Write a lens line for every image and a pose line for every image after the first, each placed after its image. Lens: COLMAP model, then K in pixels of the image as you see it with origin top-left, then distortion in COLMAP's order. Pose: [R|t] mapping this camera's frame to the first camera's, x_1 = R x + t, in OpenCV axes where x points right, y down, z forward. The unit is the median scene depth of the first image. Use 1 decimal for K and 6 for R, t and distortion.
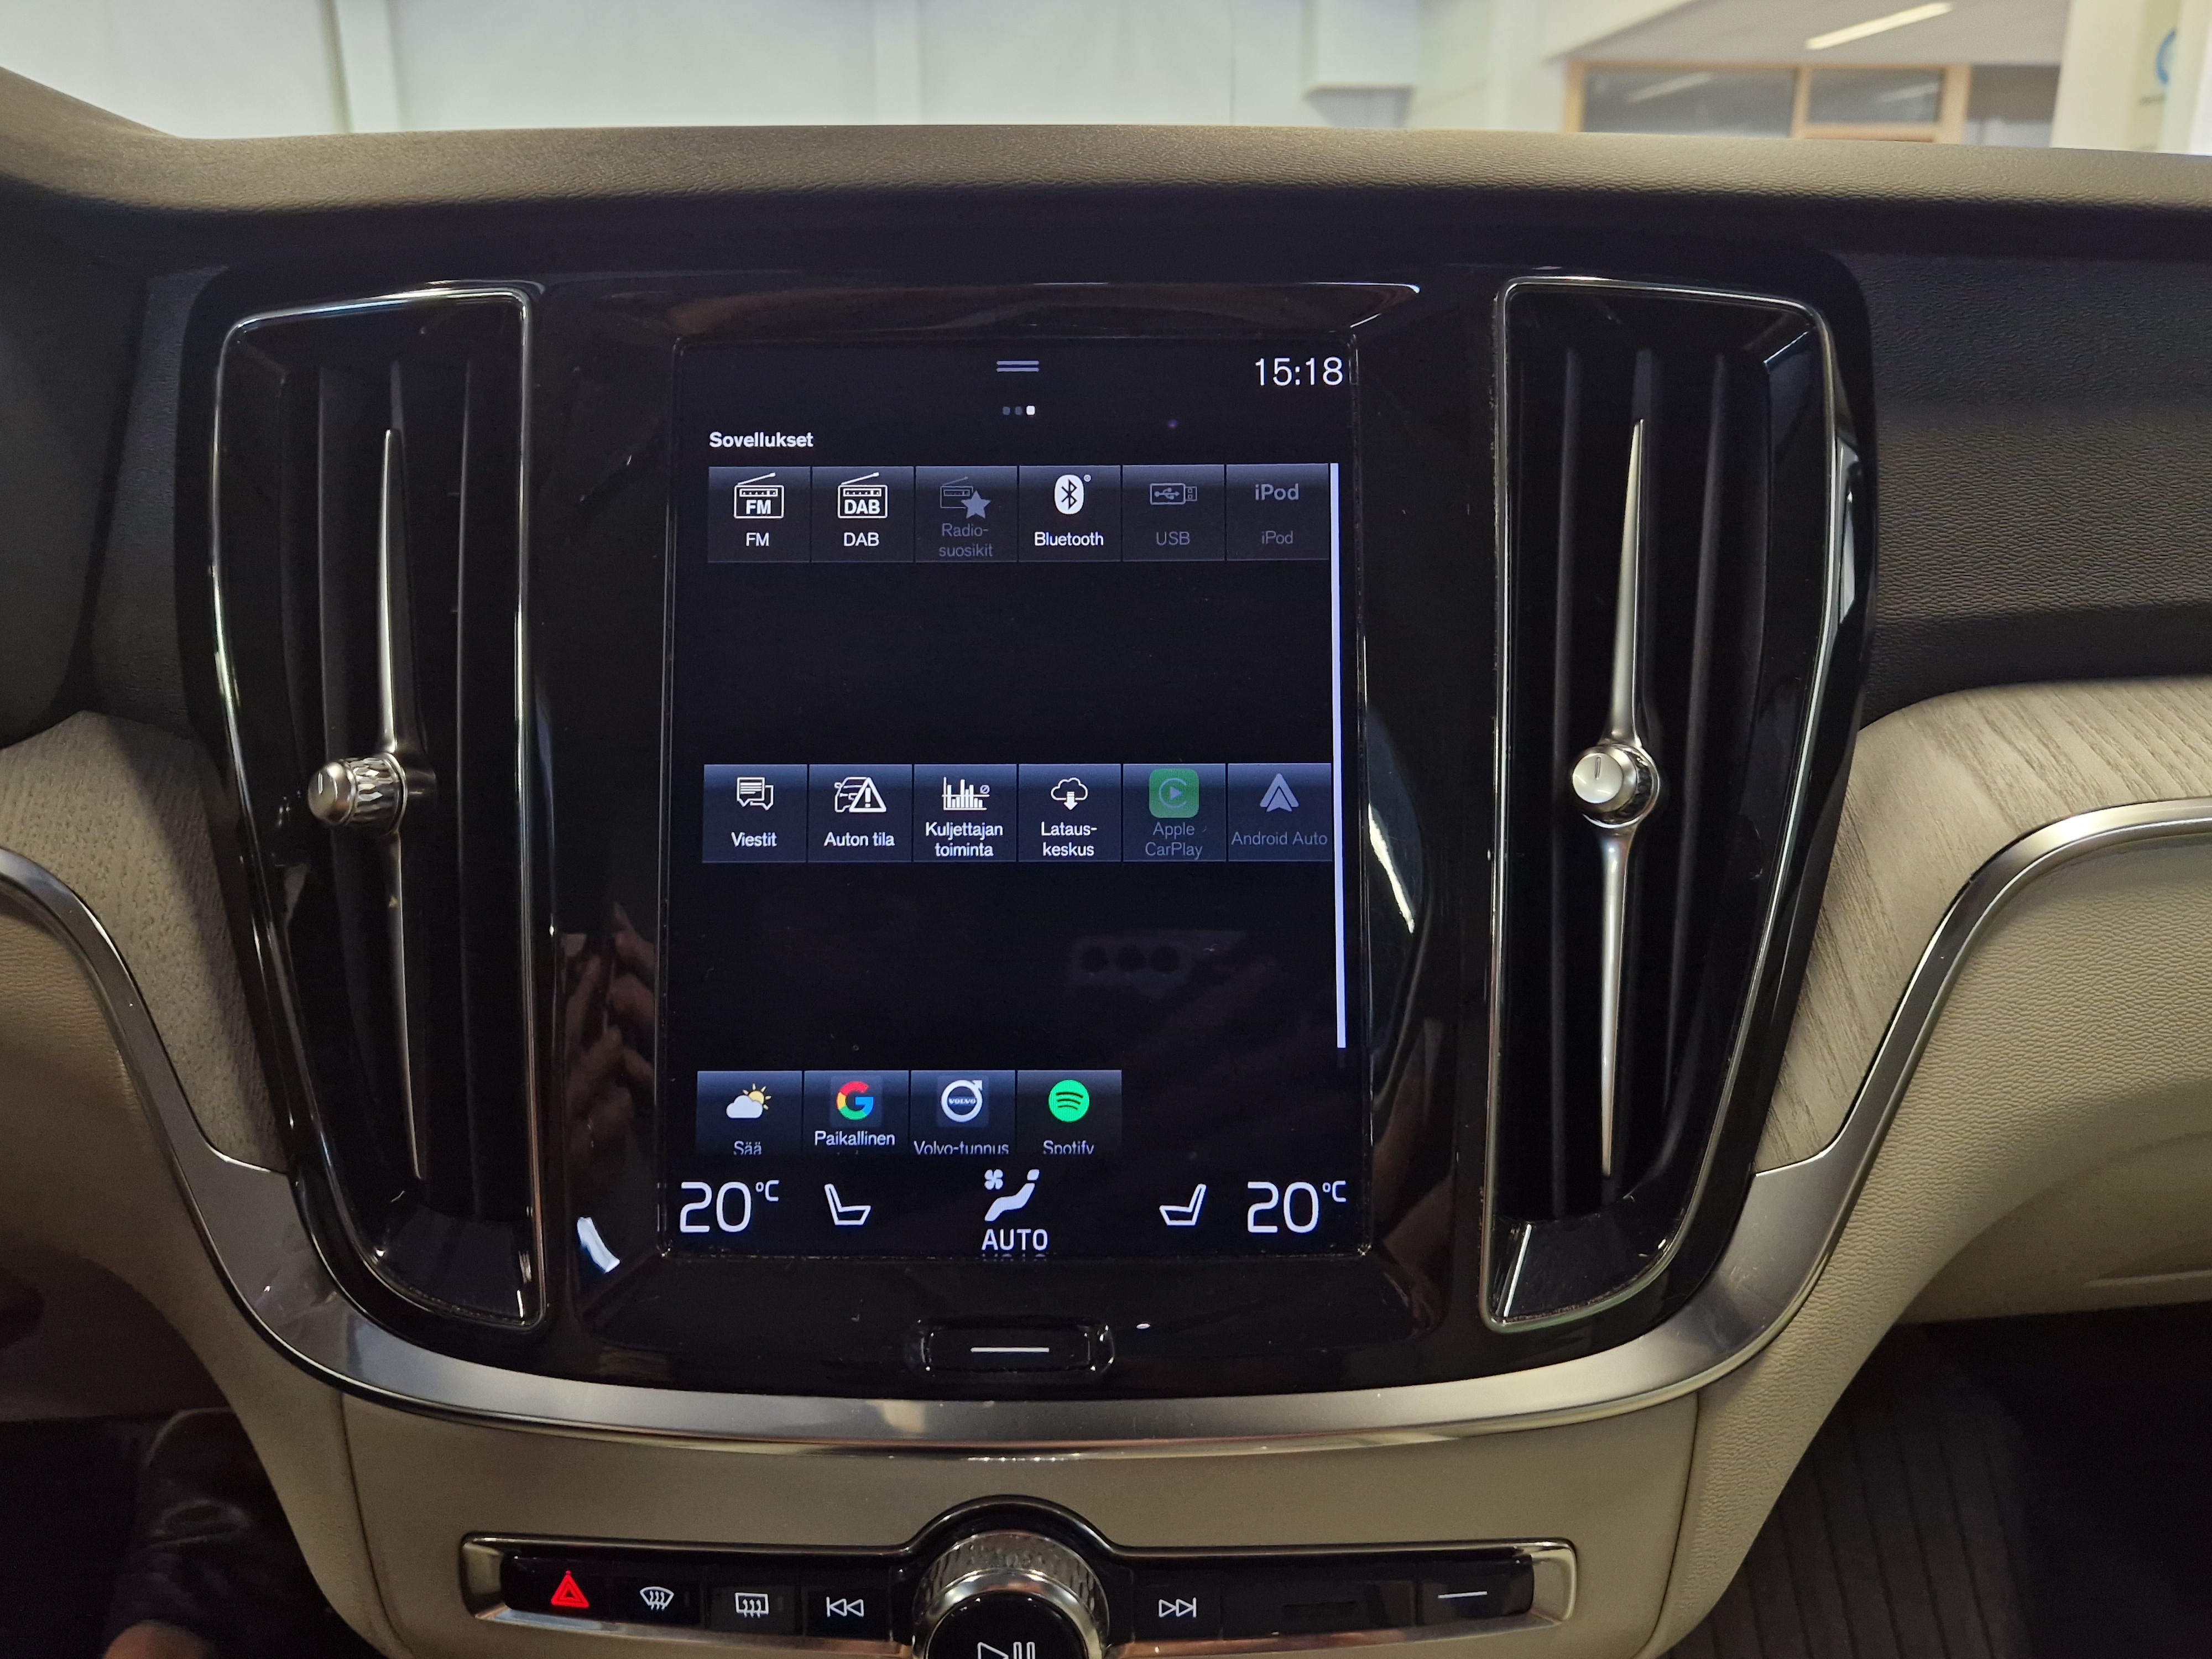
lens RADIAL K [[1493.6, 0, 1115.7], [0, 1493.6, 823.4], [0, 0, 1]] dist [0.022367, -0.006258]
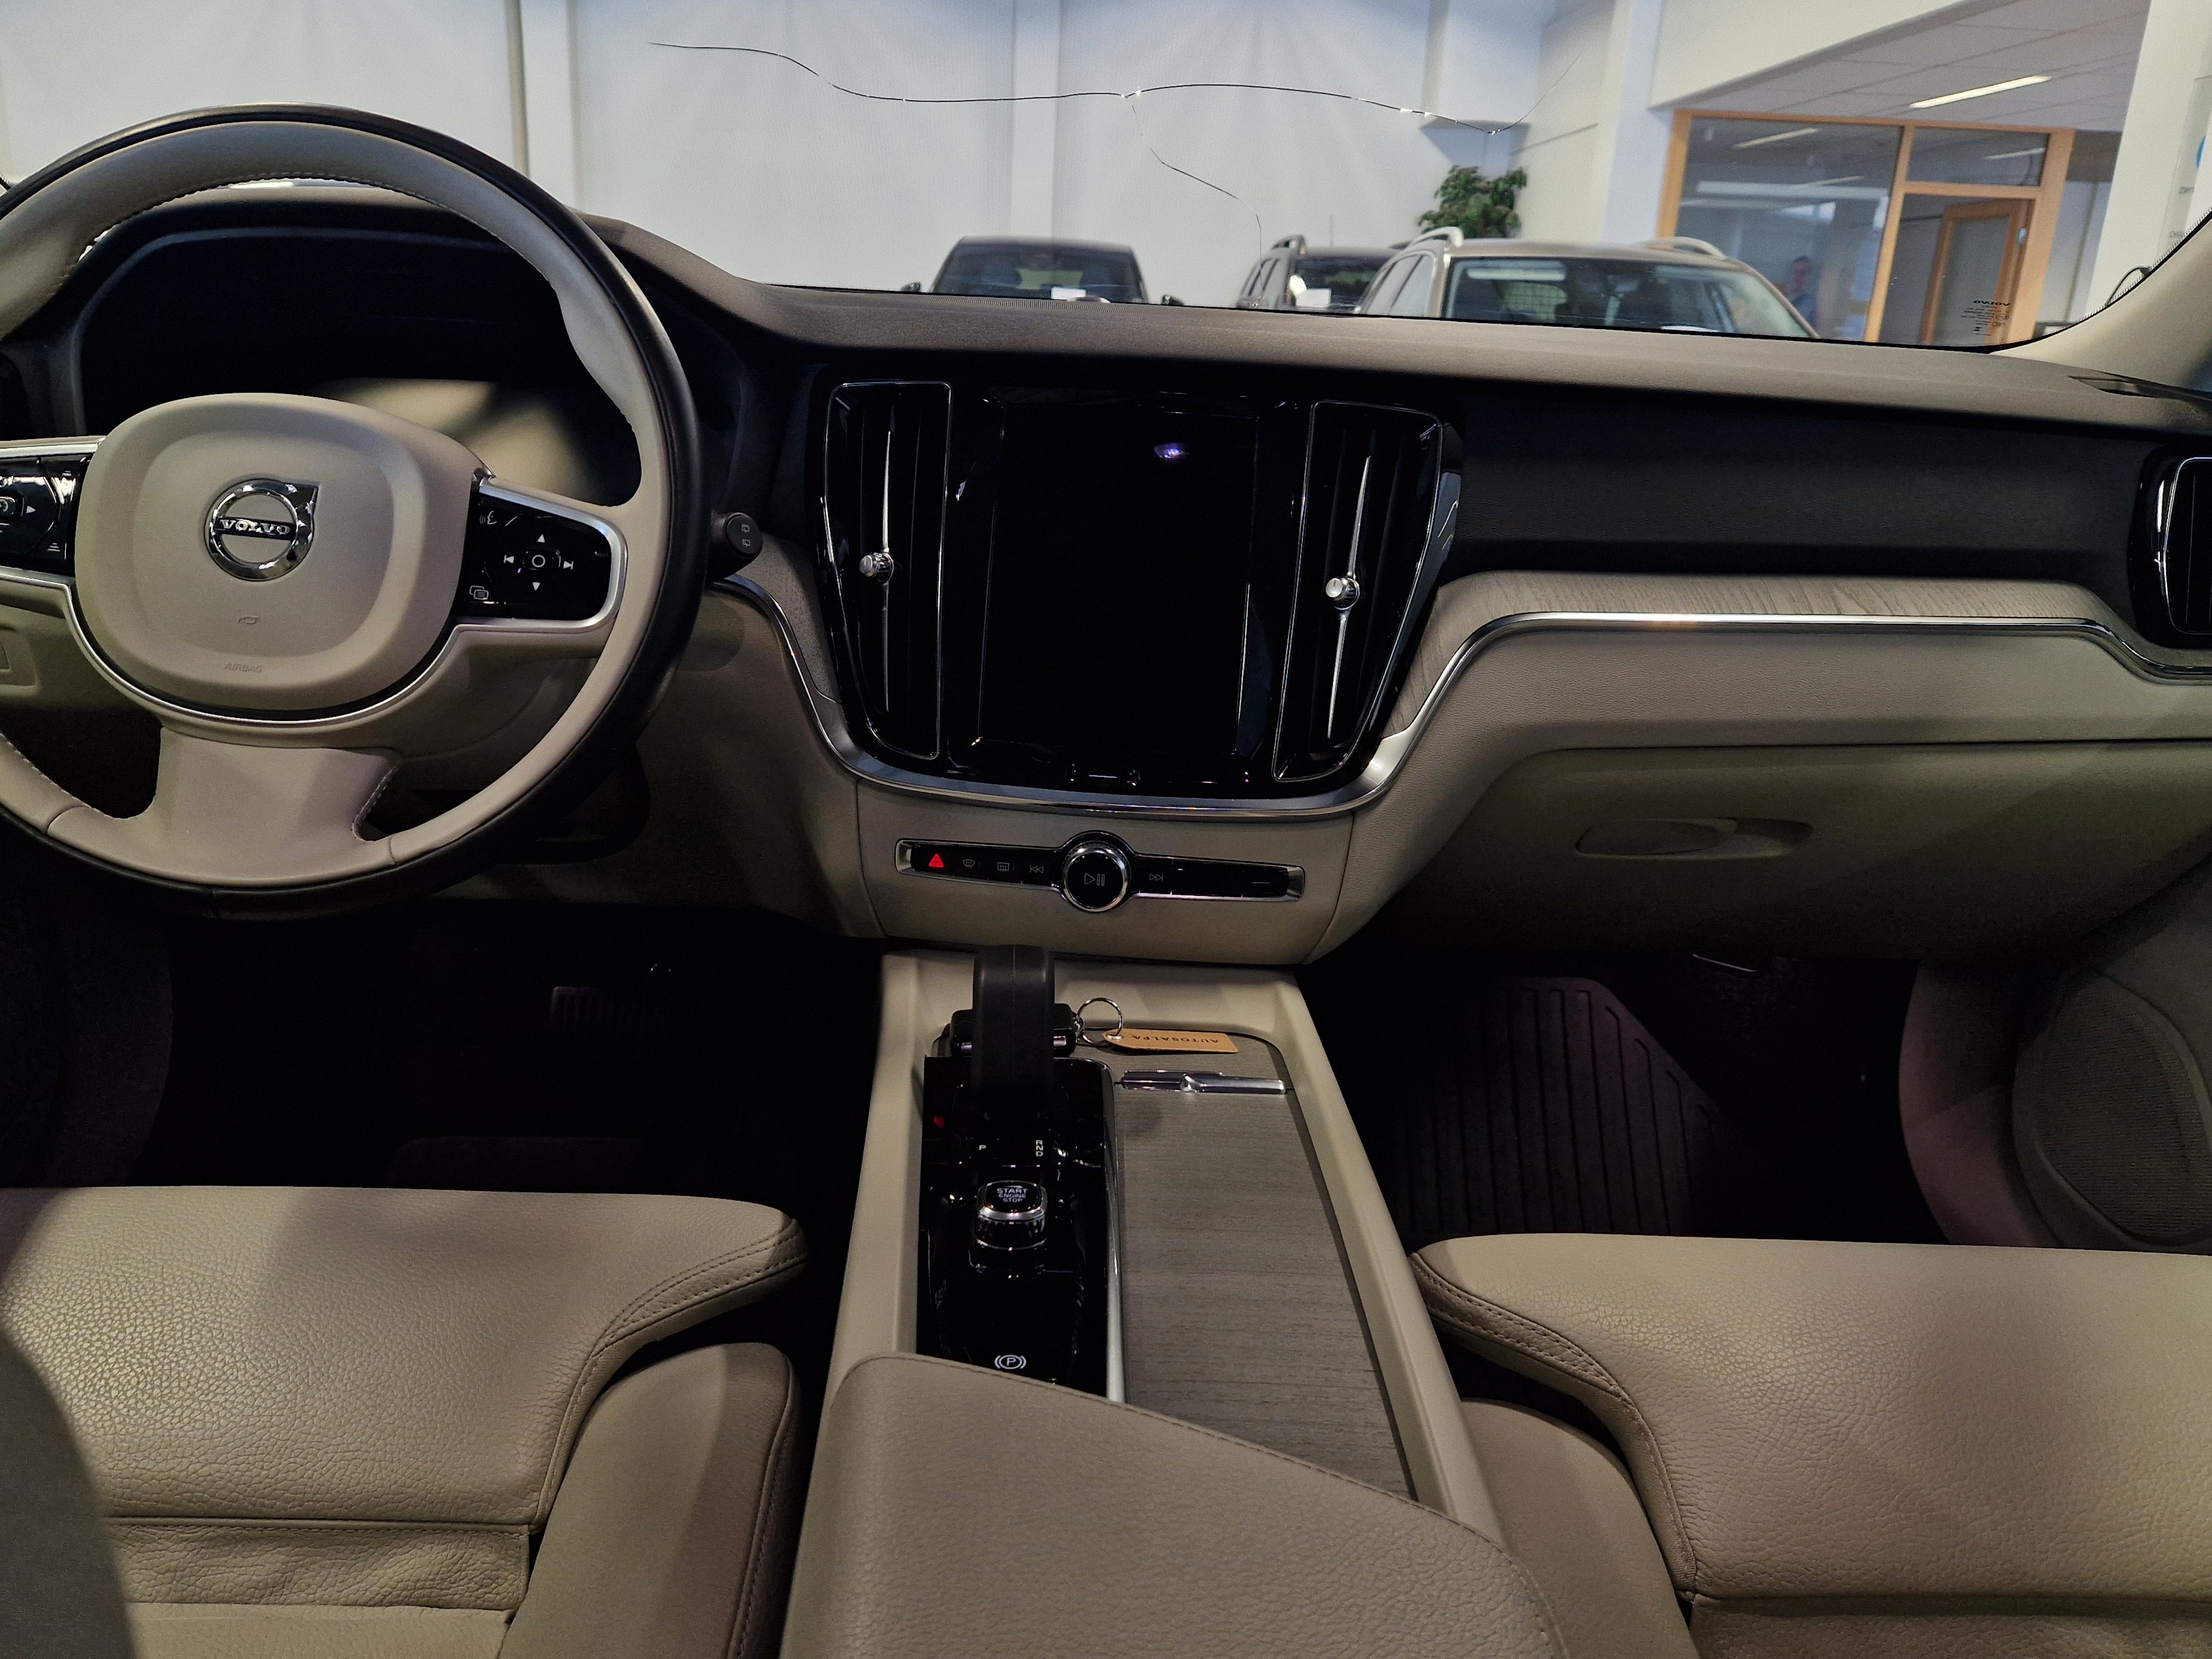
lens RADIAL K [[1493.6, 0, 1115.7], [0, 1493.6, 823.4], [0, 0, 1]] dist [0.022367, -0.006258]
pose [[0.996038, 0.072913, -0.050915, 0.093010], [-0.073002, 0.997332, 0.000122, 0.409920], [0.050788, 0.003595, 0.998703, -1.663371]]
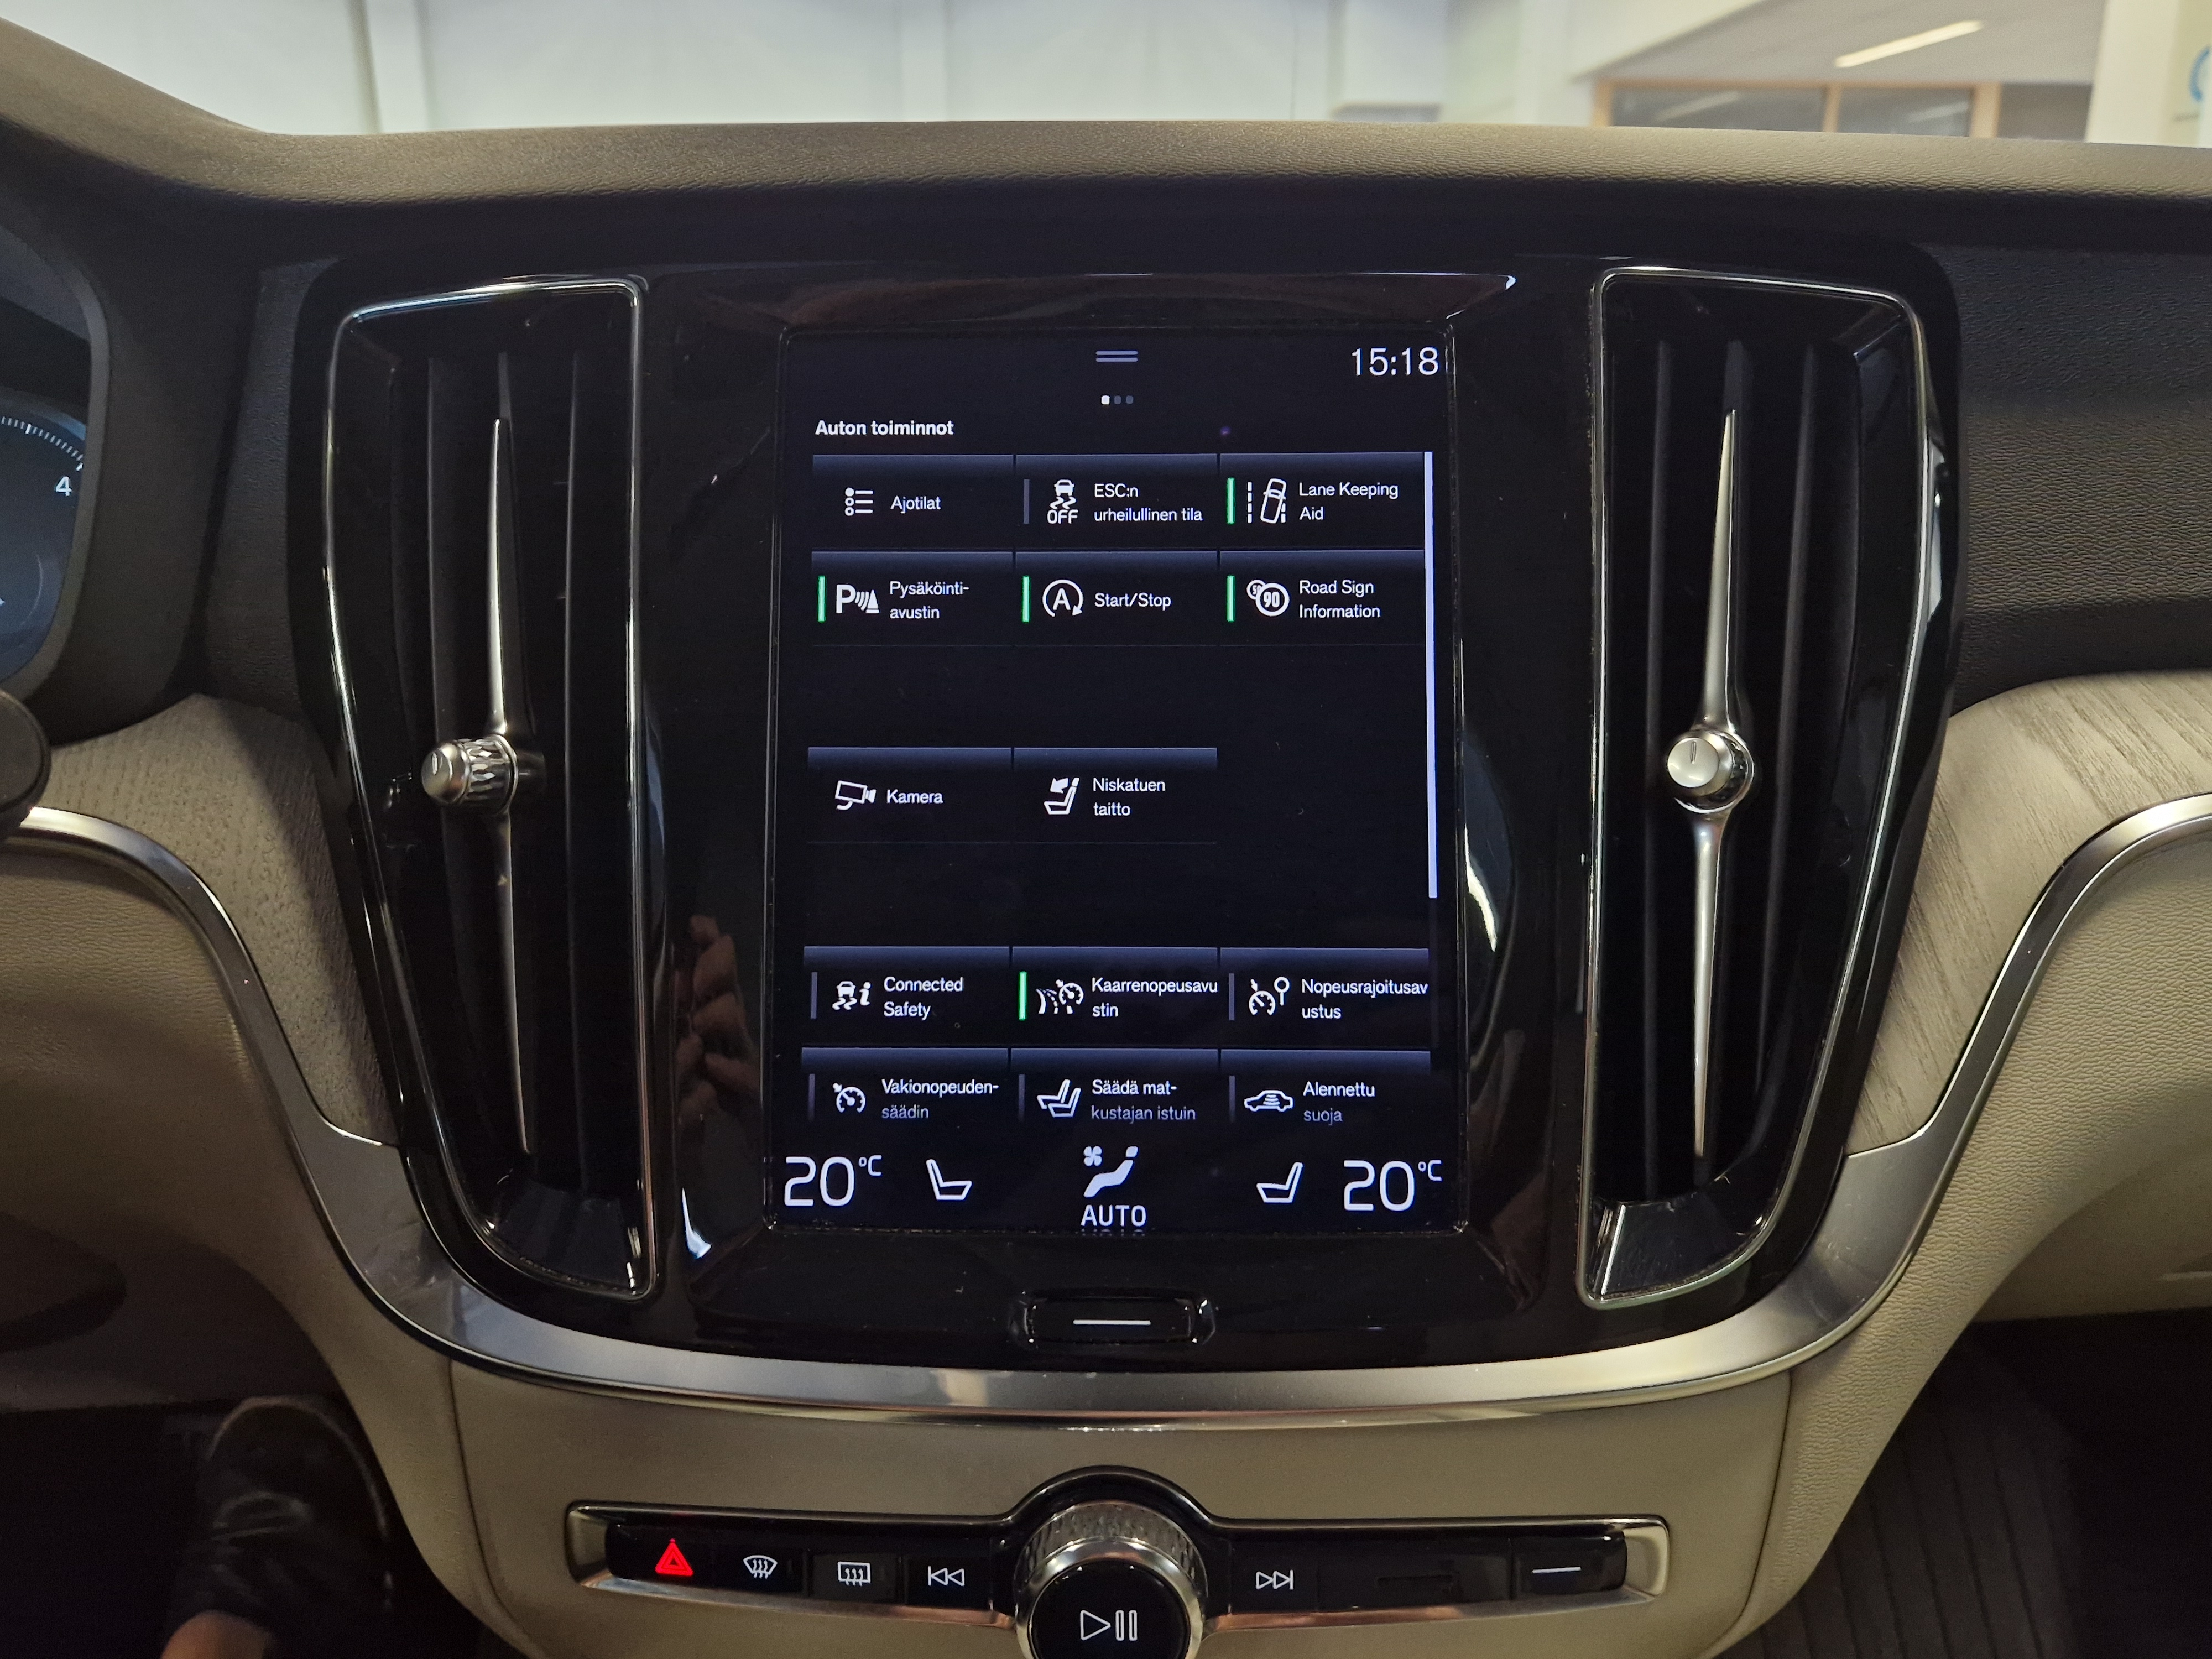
lens RADIAL K [[1494.7, 0, 1130.3], [0, 1494.7, 833.4], [0, 0, 1]] dist [0.024638, -0.007800]
pose [[0.999963, 0.004300, -0.007420, -0.048981], [-0.004331, 0.999982, -0.004181, 0.023054], [0.007402, 0.004213, 0.999964, -0.015149]]
